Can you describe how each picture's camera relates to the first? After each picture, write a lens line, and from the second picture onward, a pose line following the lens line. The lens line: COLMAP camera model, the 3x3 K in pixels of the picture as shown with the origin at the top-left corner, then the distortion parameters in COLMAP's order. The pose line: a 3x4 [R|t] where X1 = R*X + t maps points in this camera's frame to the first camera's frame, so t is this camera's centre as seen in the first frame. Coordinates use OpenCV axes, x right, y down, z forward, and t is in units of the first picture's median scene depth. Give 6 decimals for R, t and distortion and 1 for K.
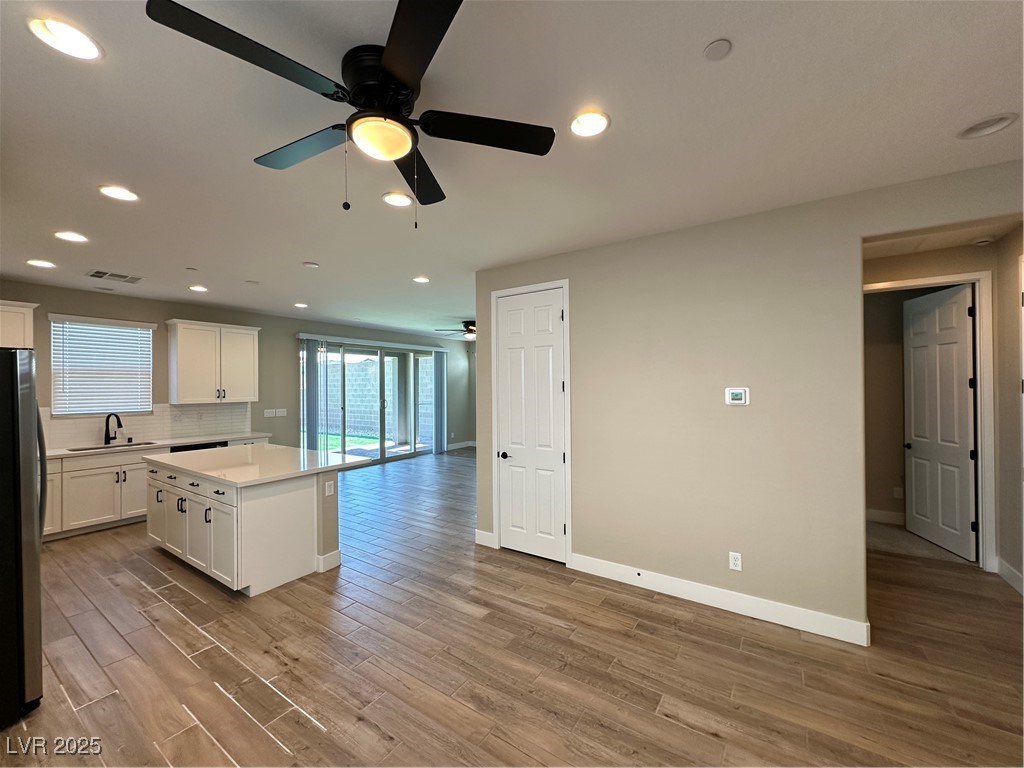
lens RADIAL K [[412.7, 0, 511.0], [0, 412.7, 378.4], [0, 0, 1]] dist [0.000845, 0.000198]
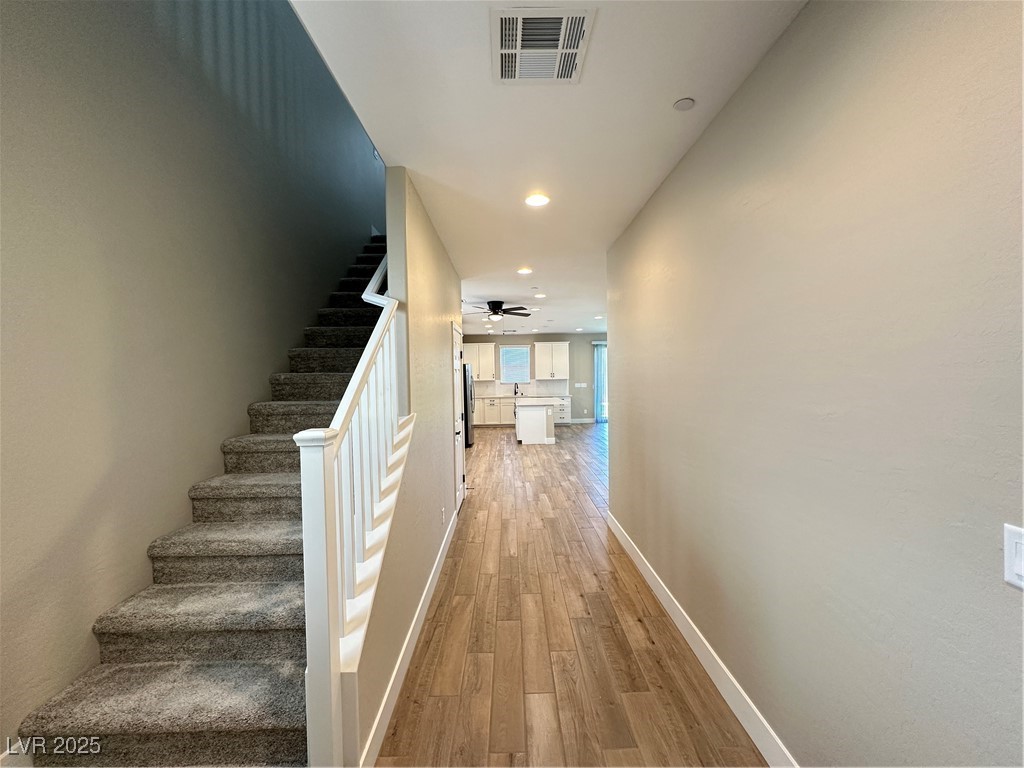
lens RADIAL K [[412.7, 0, 510.5], [0, 412.7, 385.0], [0, 0, 1]] dist [0.000845, 0.000198]
pose [[0.569627, 0.021414, -0.821624, 1.733643], [0.025729, 0.998706, 0.043867, -0.019618], [0.821500, -0.046127, 0.568339, -0.724871]]
